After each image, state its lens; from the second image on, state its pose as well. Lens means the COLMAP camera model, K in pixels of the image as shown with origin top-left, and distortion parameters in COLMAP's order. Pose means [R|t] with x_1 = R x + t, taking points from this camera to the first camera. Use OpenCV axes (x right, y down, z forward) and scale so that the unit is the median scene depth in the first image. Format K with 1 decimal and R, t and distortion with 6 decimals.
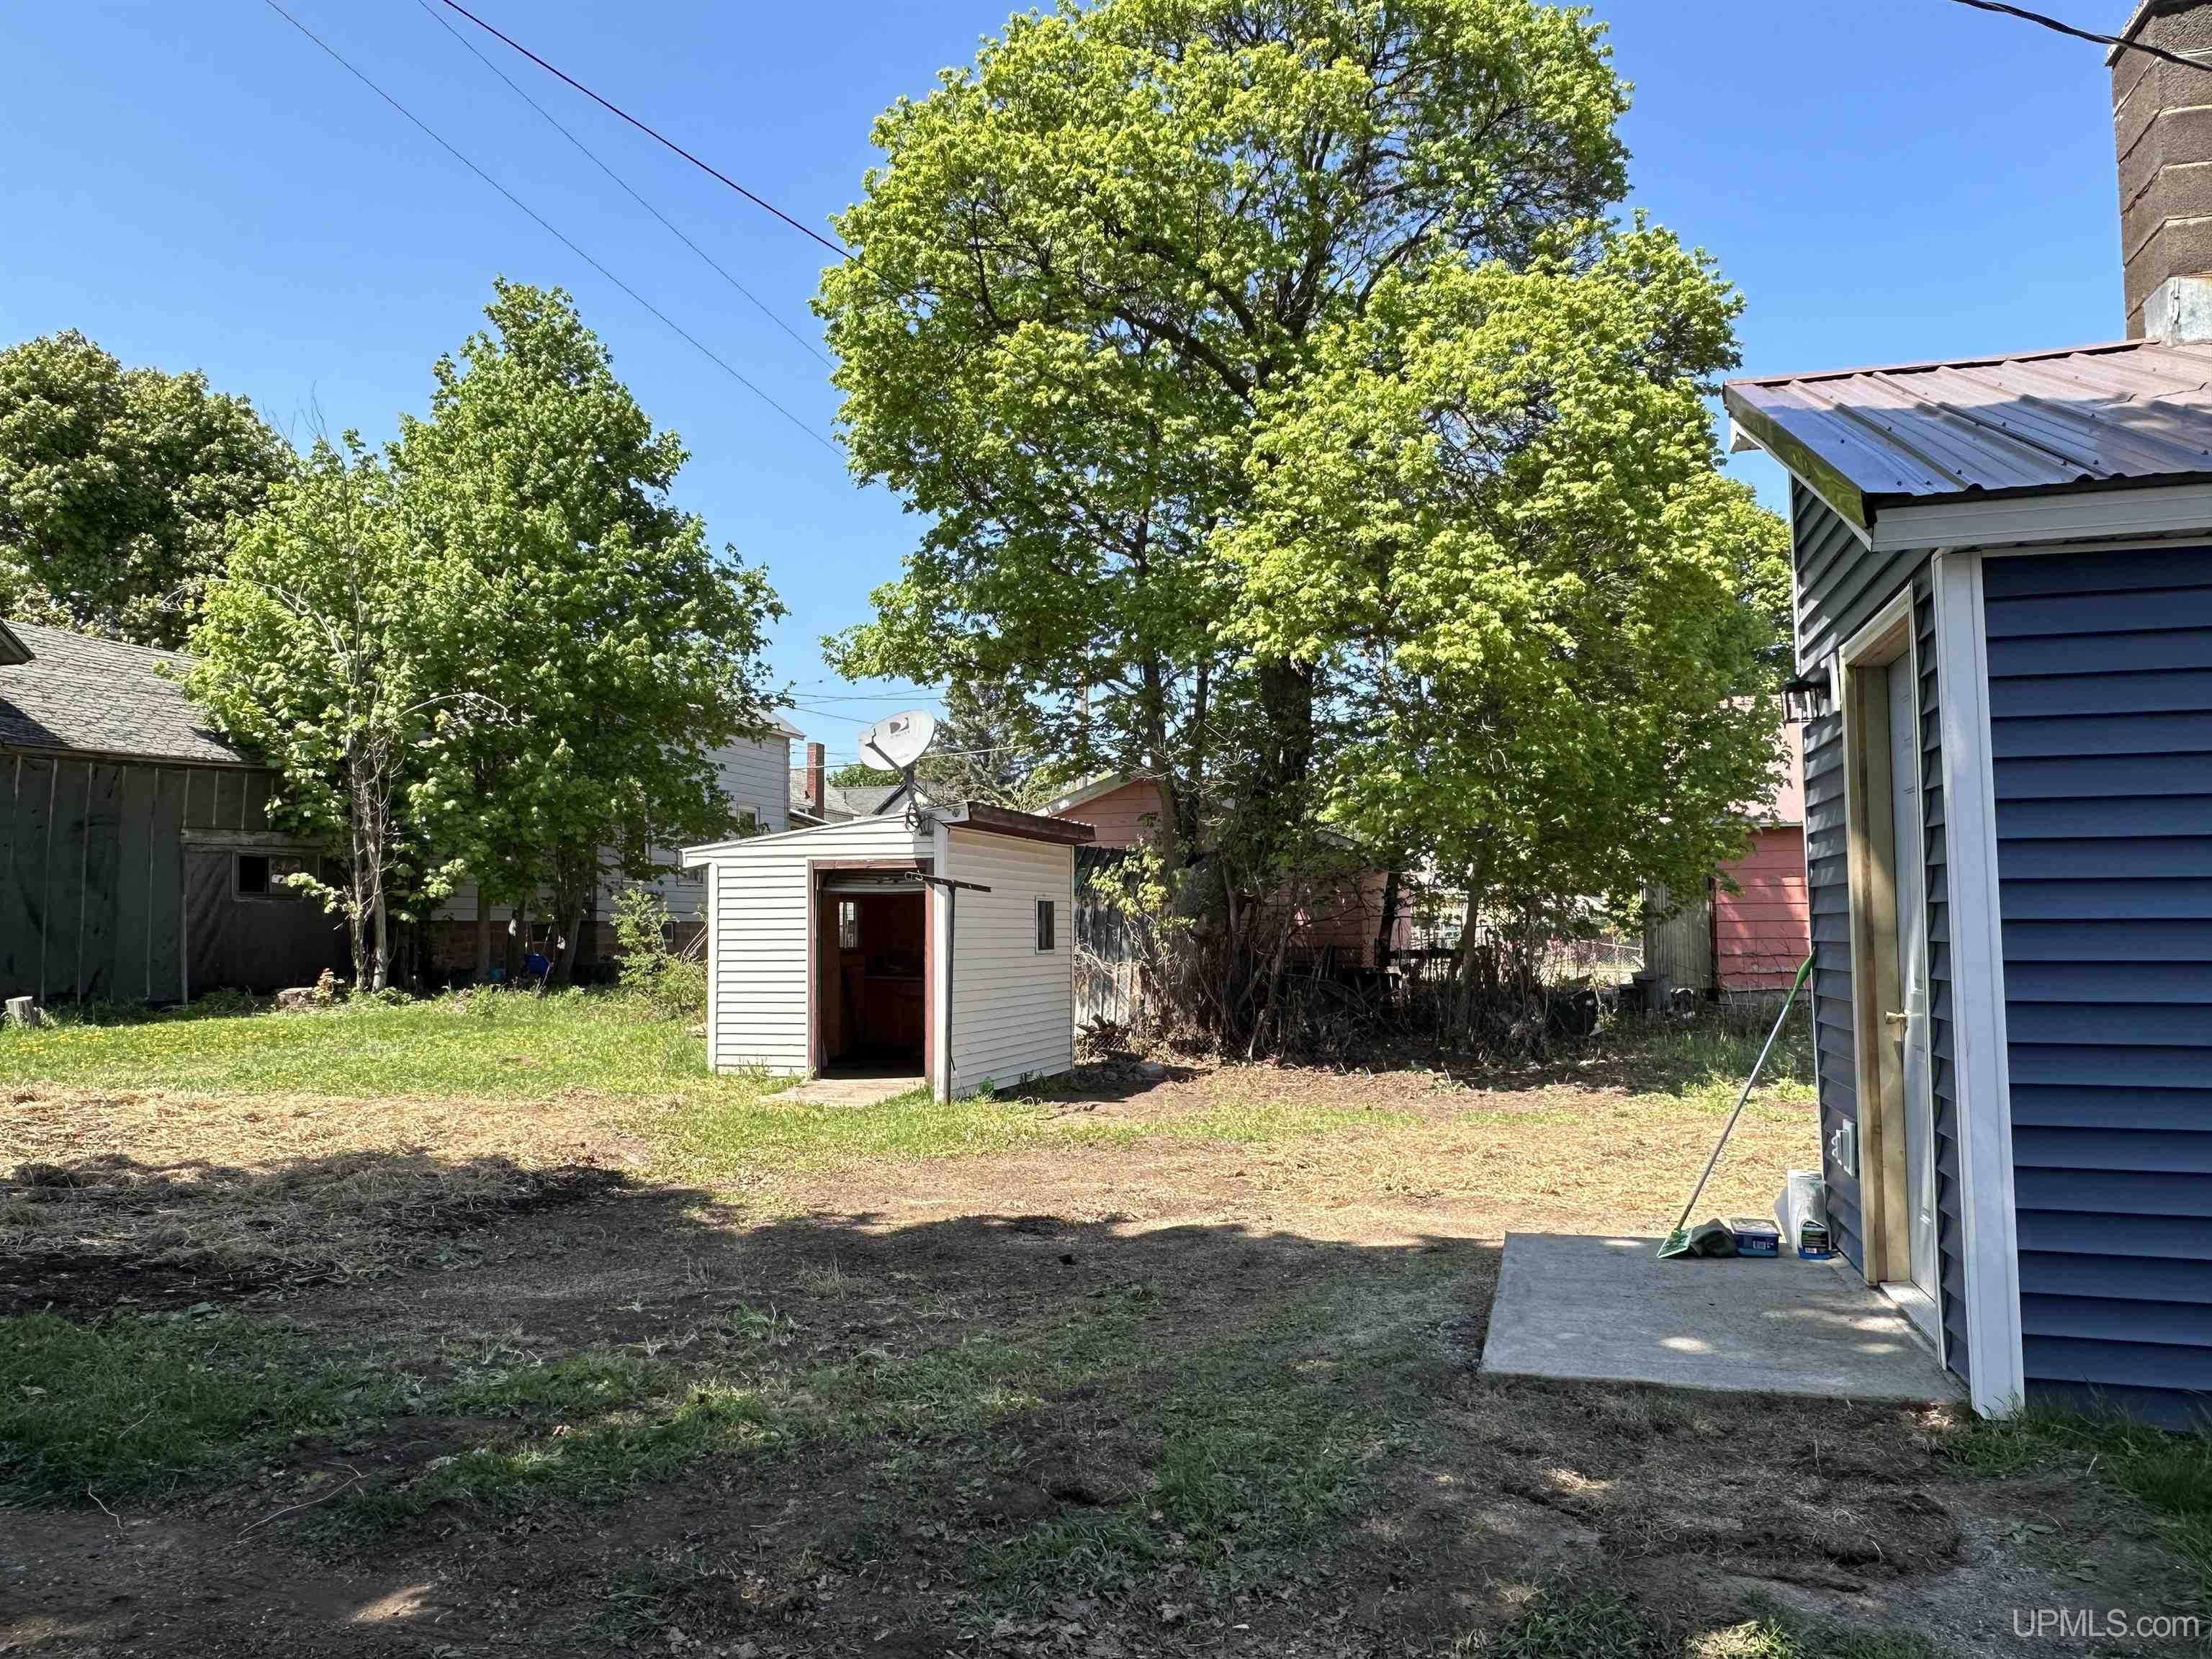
lens RADIAL K [[1511.3, 0, 1100.9], [0, 1511.3, 841.1], [0, 0, 1]] dist [0.001369, 0.000156]
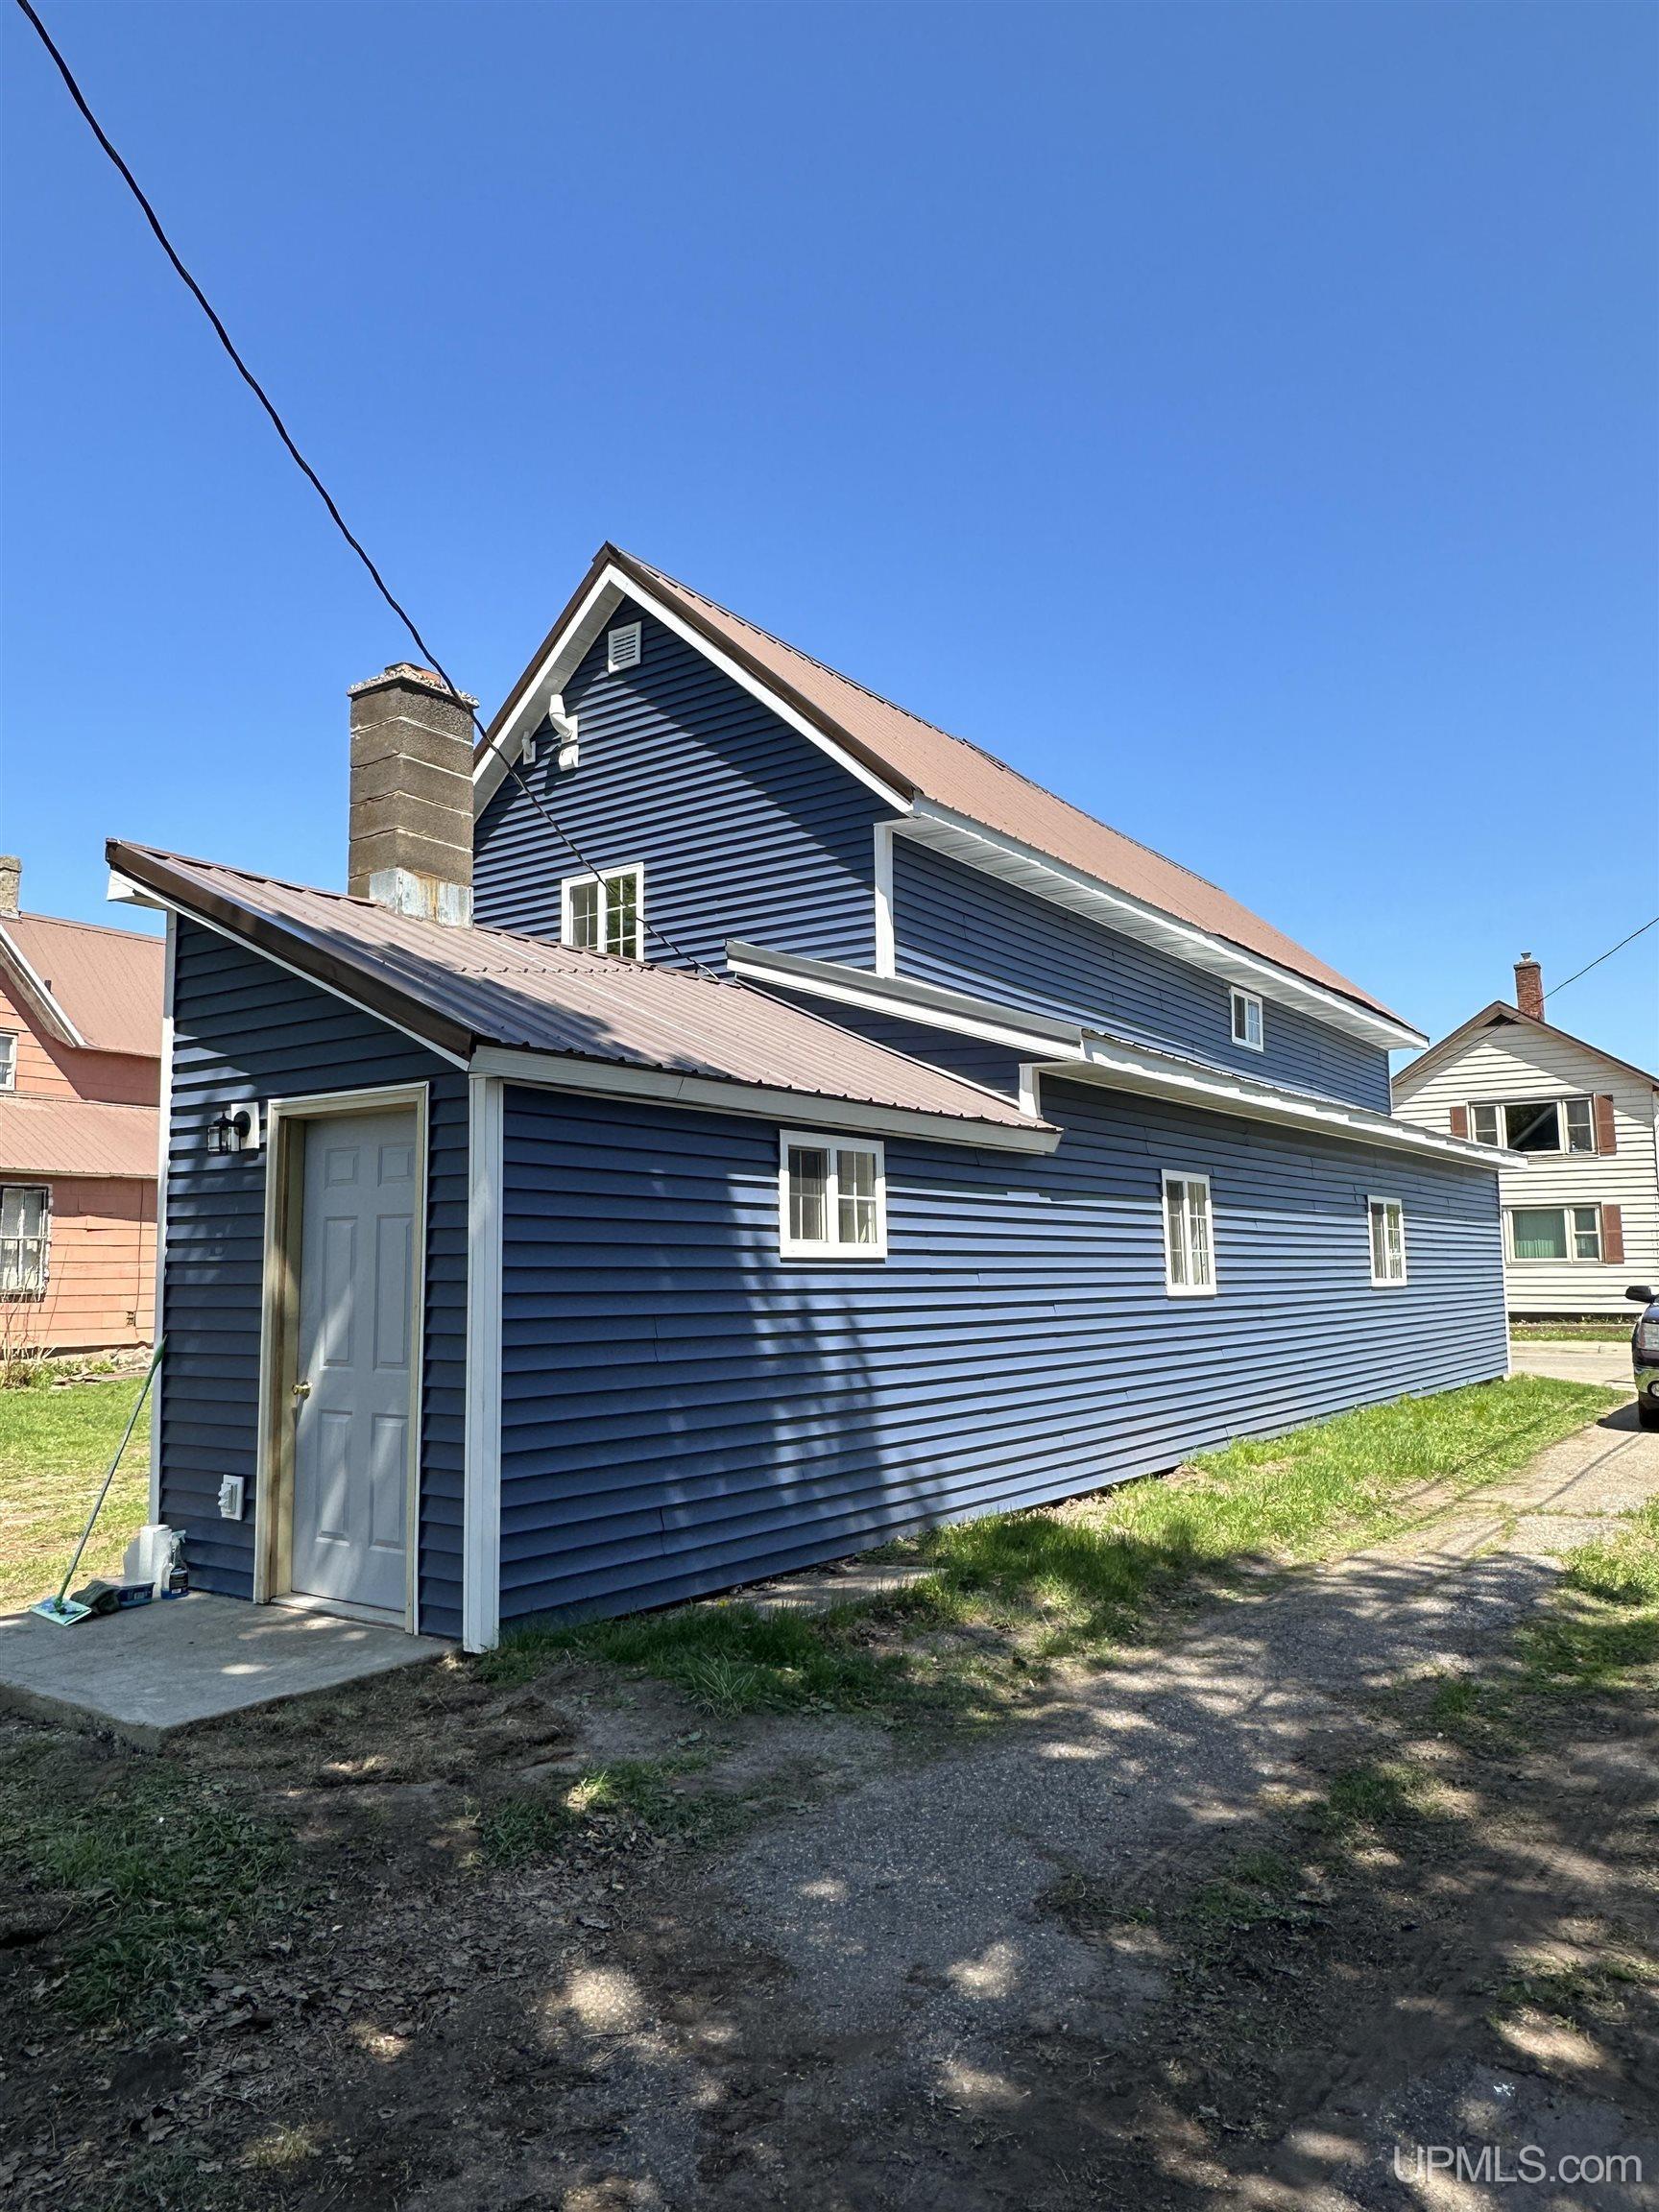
lens RADIAL K [[1511.4, 0, 826.7], [0, 1511.4, 1103.1], [0, 0, 1]] dist [0.001931, -0.000945]
pose [[0.317141, 0.116254, 0.941226, -0.788022], [-0.057366, 0.992993, -0.103319, -0.027741], [-0.946642, -0.021227, 0.321588, 0.197643]]
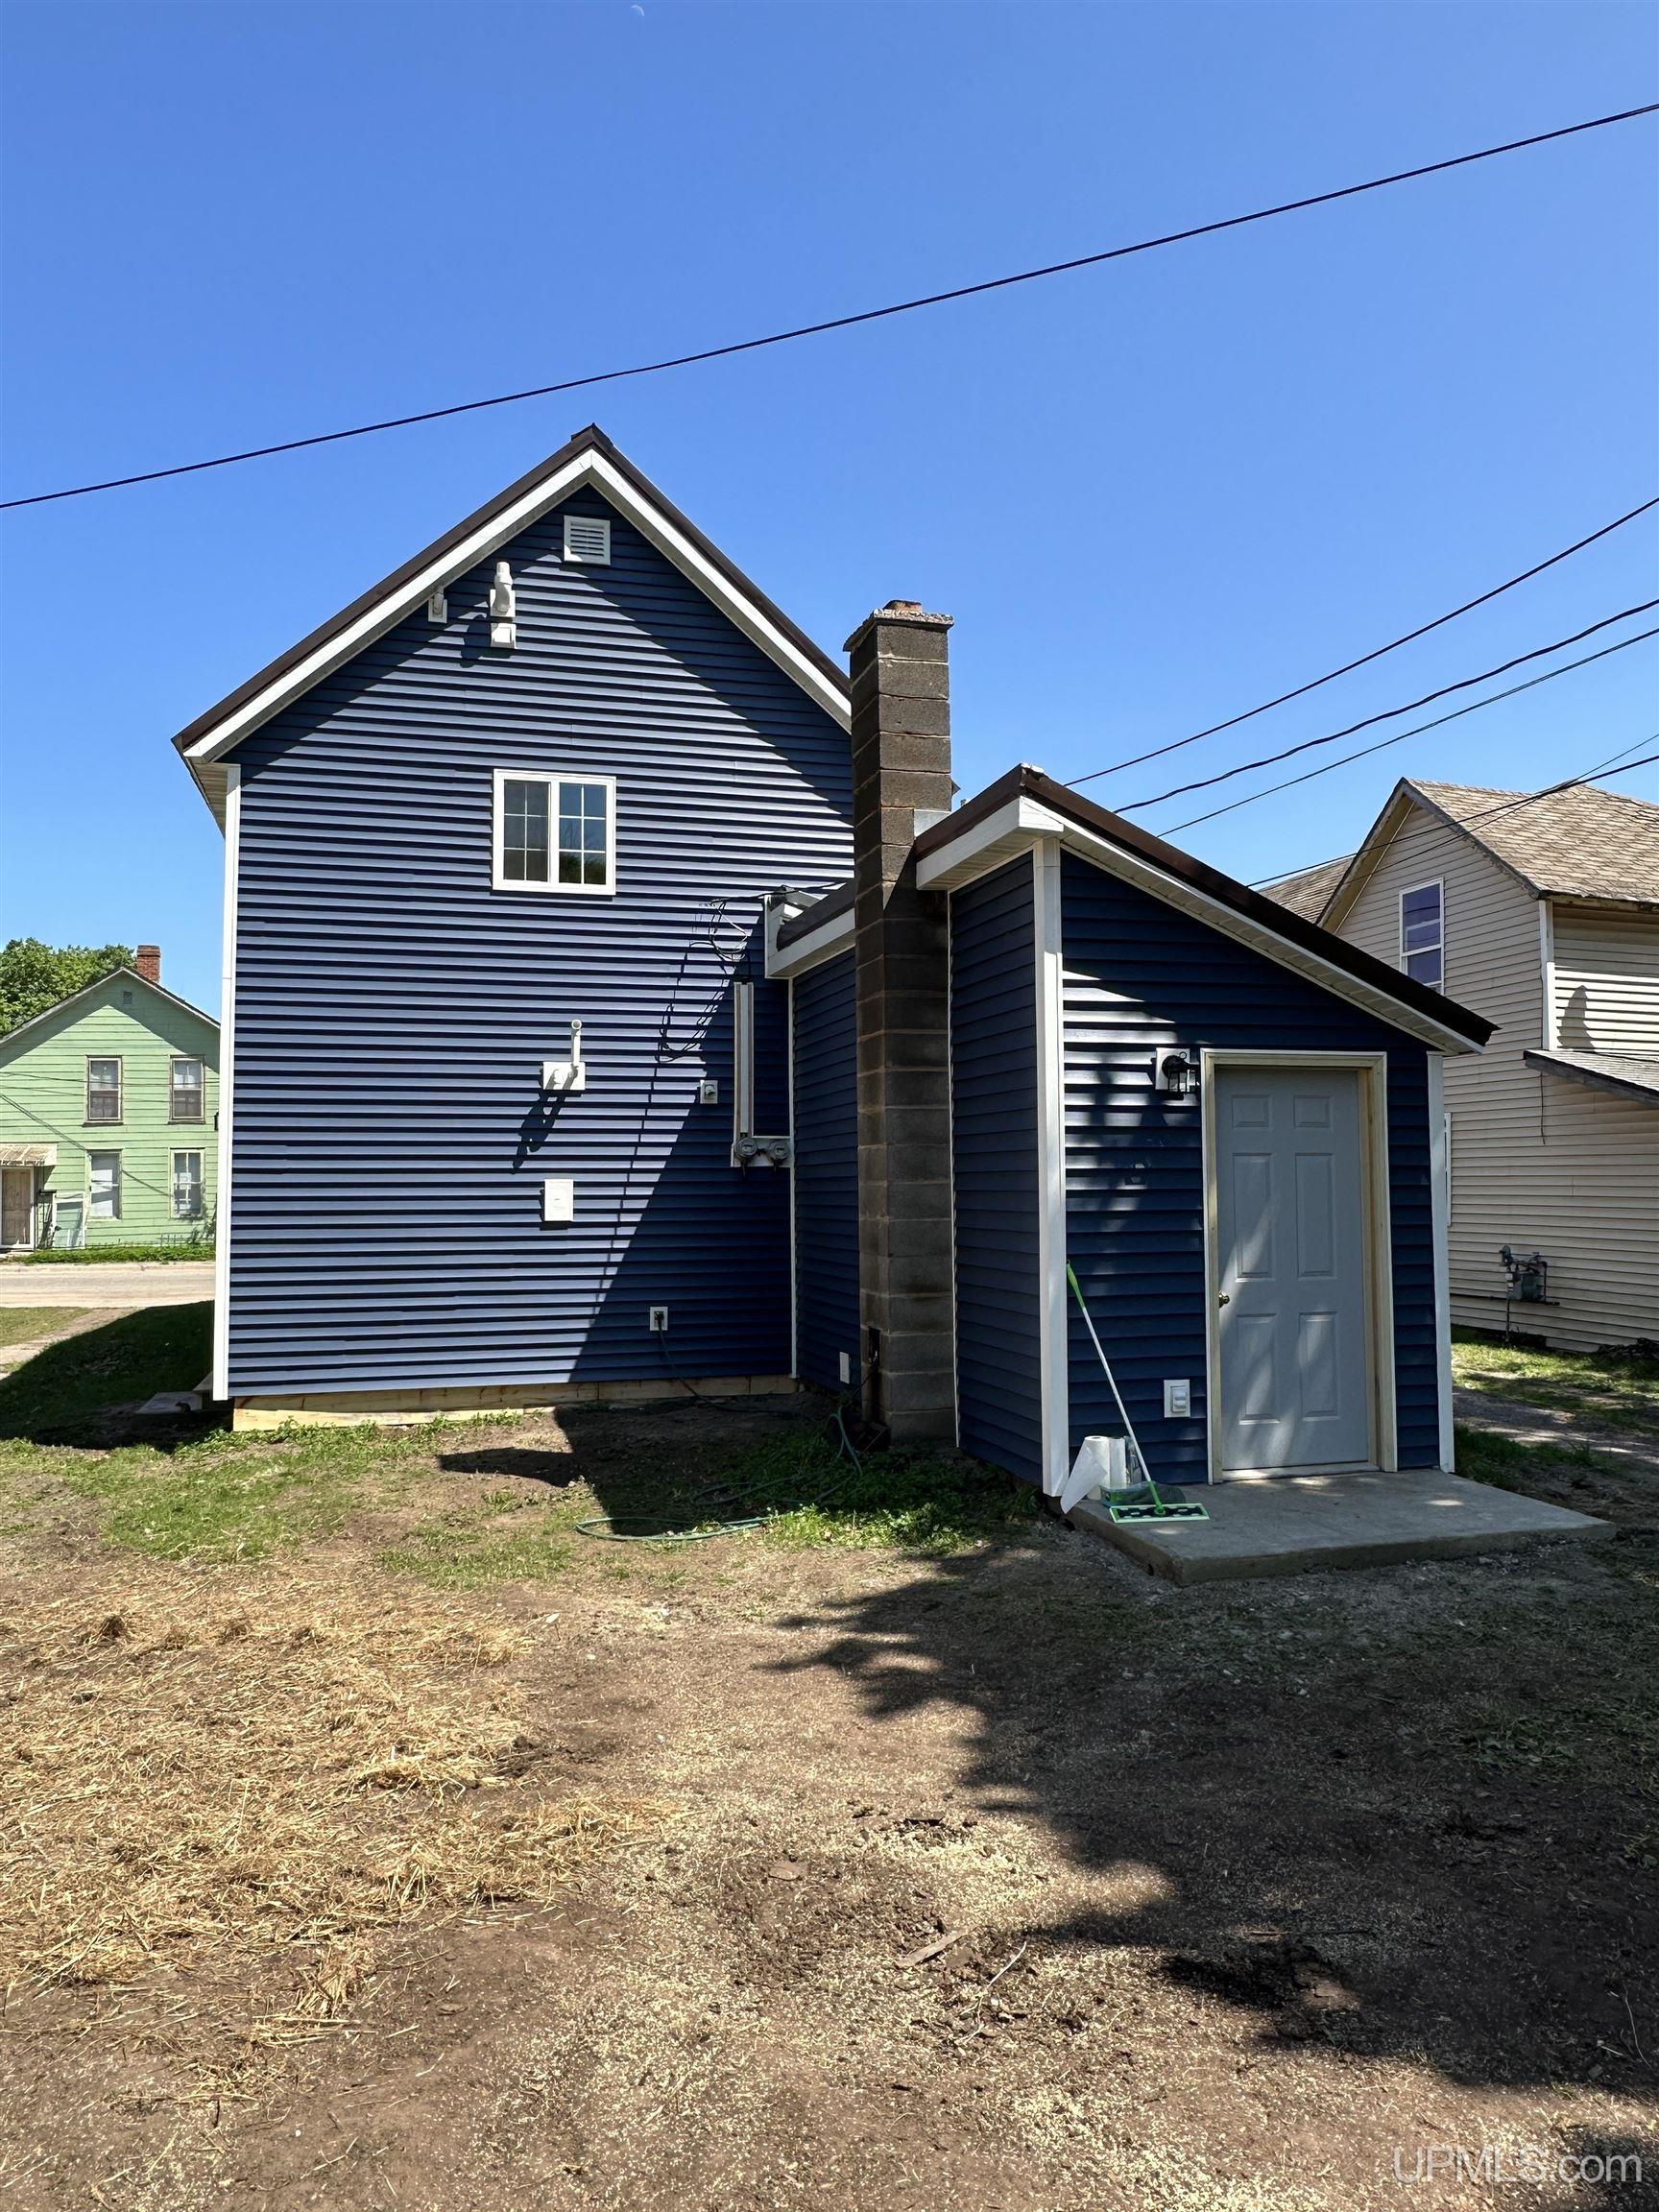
lens RADIAL K [[1511.4, 0, 826.7], [0, 1511.4, 1103.1], [0, 0, 1]] dist [0.001931, -0.000945]
pose [[-0.535178, 0.063531, 0.842347, -0.749000], [-0.038300, 0.994317, -0.099327, 0.114555], [-0.843871, -0.085420, -0.529704, 2.883323]]
